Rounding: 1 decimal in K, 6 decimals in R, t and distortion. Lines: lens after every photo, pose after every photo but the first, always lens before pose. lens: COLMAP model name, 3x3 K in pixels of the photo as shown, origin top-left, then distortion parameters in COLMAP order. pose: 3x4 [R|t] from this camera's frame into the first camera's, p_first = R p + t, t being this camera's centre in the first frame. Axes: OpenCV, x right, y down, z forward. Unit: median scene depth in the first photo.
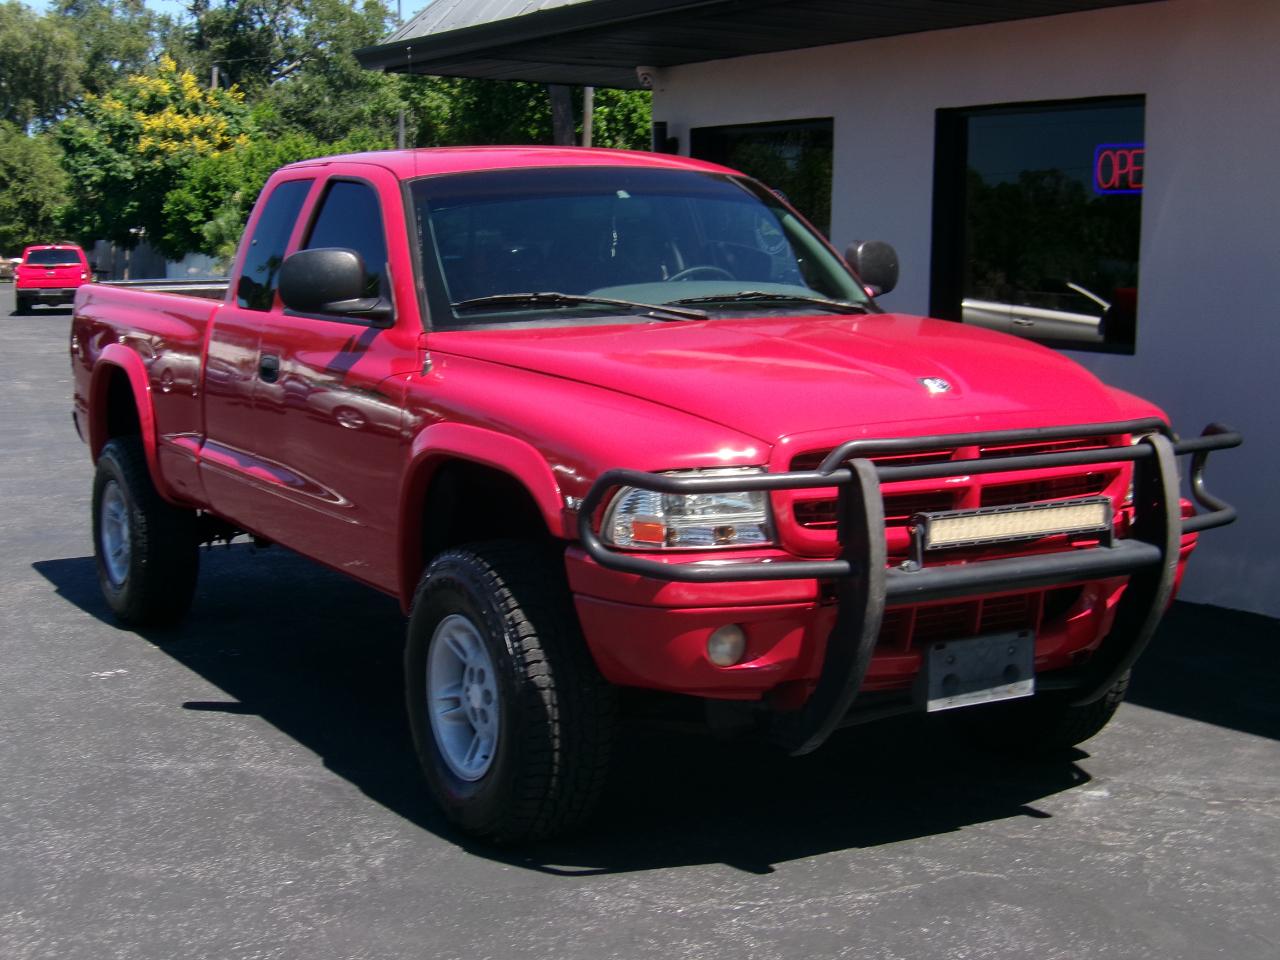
lens RADIAL K [[1967.8, 0, 640.0], [0, 1967.8, 480.0], [0, 0, 1]] dist [-0.102661, -0.034777]
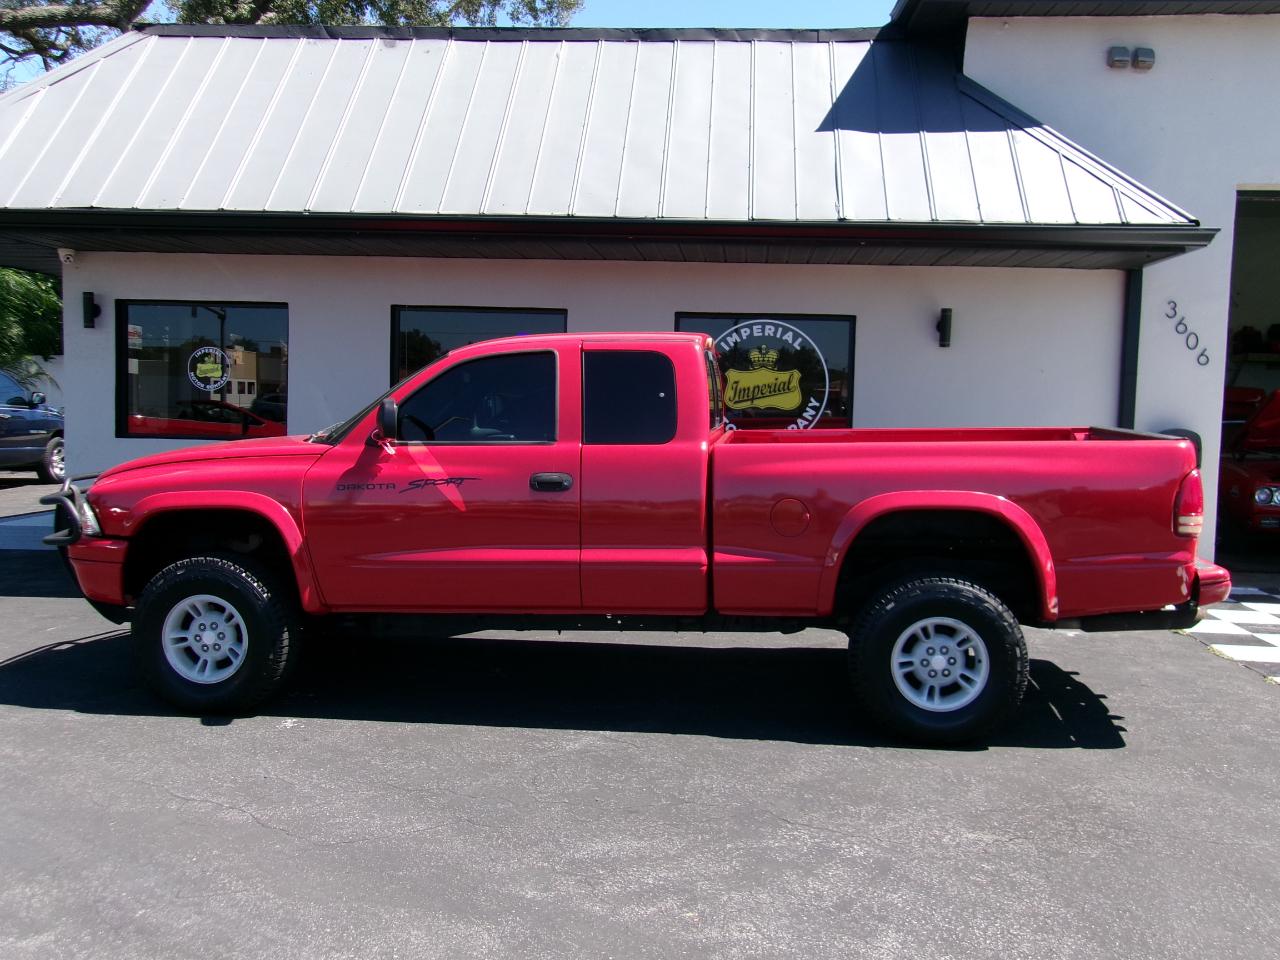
lens RADIAL K [[1235.3, 0, 639.1], [0, 1235.3, 480.3], [0, 0, 1]] dist [0.020002, 0.039196]
pose [[0.566700, -0.056425, 0.821990, -1.098695], [0.080149, 0.996696, 0.013161, -0.072979], [-0.820017, 0.058423, 0.569350, 0.450151]]
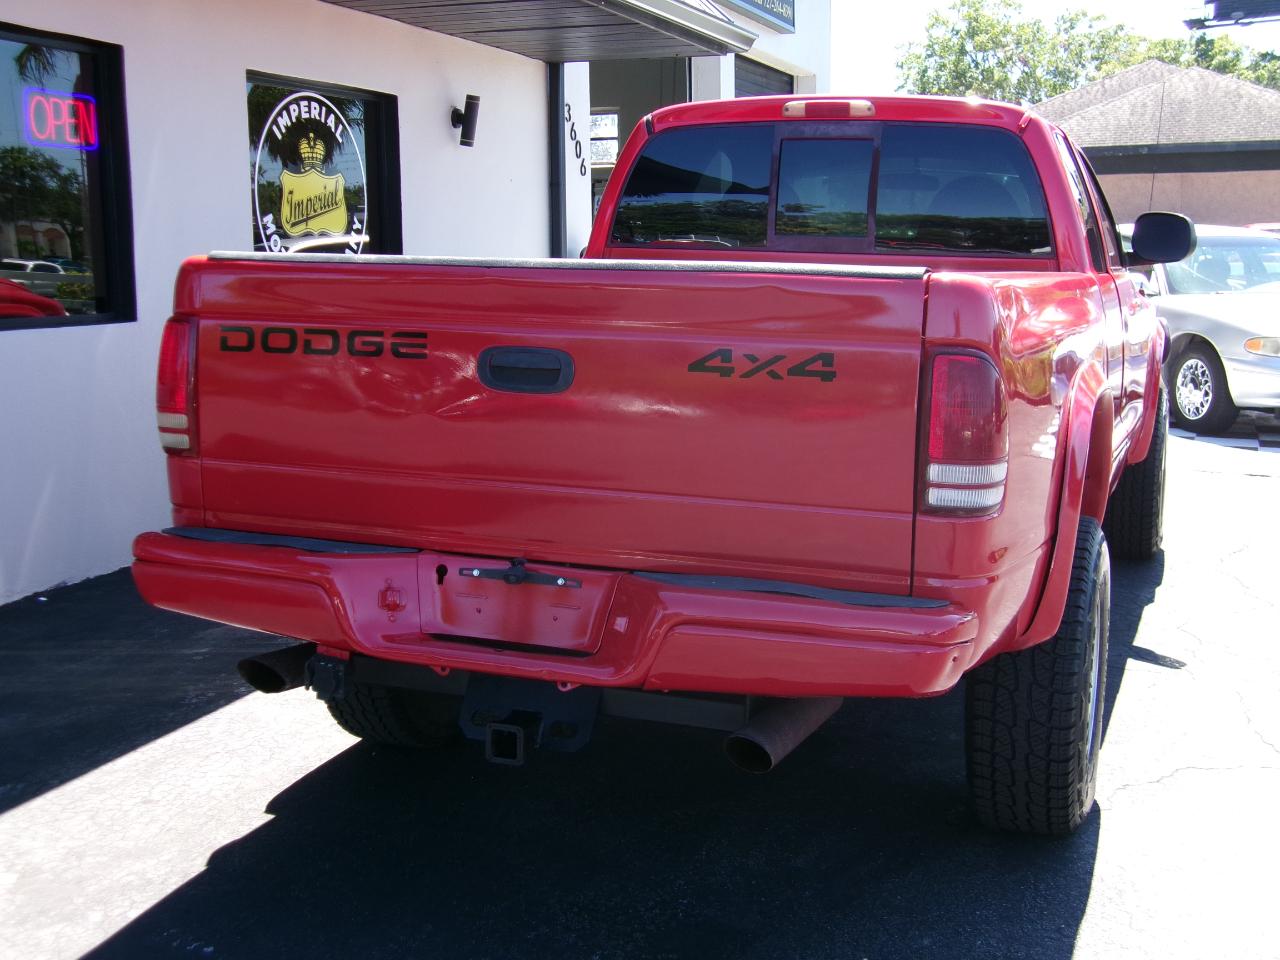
lens RADIAL K [[1574.0, 0, 635.0], [0, 1574.0, 477.1], [0, 0, 1]] dist [-0.004827, 0.020188]
pose [[-0.629164, -0.121454, 0.767725, -0.833714], [0.089827, 0.969737, 0.227027, -0.235251], [-0.772065, 0.211800, -0.599213, 2.116912]]
